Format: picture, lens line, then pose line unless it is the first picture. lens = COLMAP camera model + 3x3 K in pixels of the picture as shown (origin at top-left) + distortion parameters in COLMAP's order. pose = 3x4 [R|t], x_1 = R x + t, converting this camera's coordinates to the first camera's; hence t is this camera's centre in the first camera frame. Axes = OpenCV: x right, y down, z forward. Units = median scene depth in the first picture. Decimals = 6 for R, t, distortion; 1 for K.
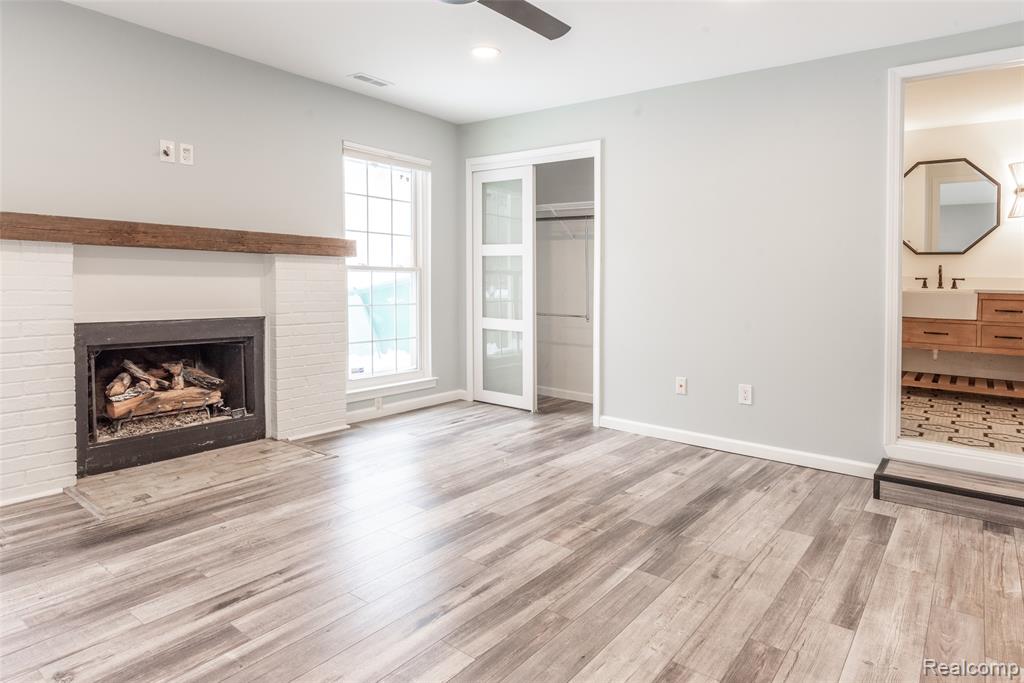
lens RADIAL K [[601.3, 0, 533.7], [0, 601.3, 306.7], [0, 0, 1]] dist [-0.033109, 0.005334]
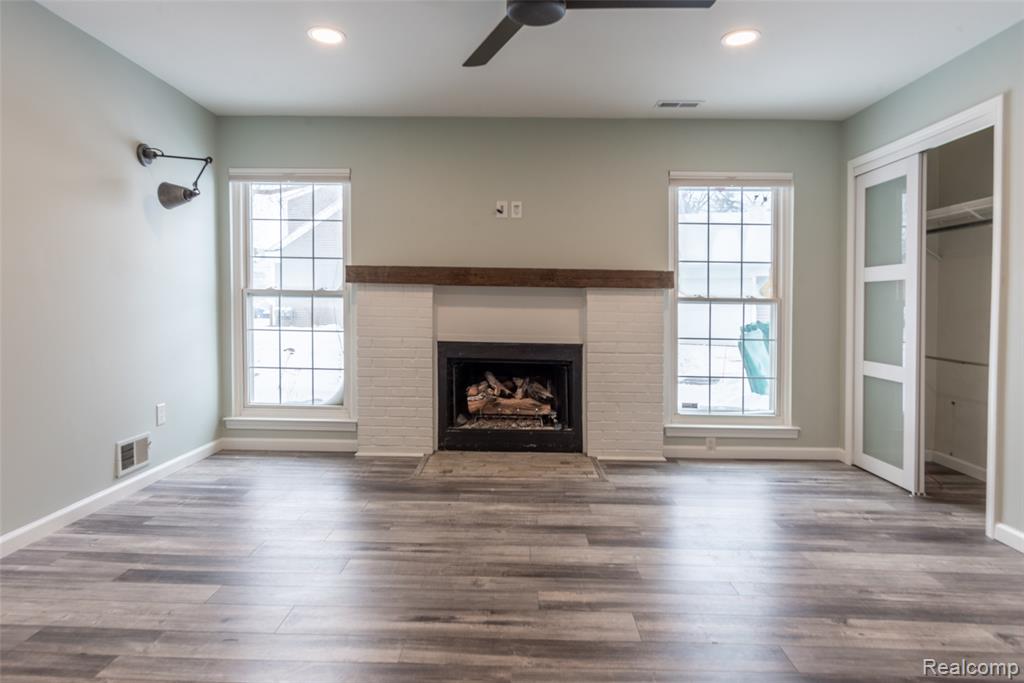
lens RADIAL K [[601.3, 0, 514.3], [0, 601.3, 346.1], [0, 0, 1]] dist [-0.033109, 0.005334]
pose [[0.571208, 0.045601, -0.819538, 0.394125], [-0.040694, 0.998801, 0.027212, -0.005242], [0.819796, 0.017806, 0.572378, 0.247338]]
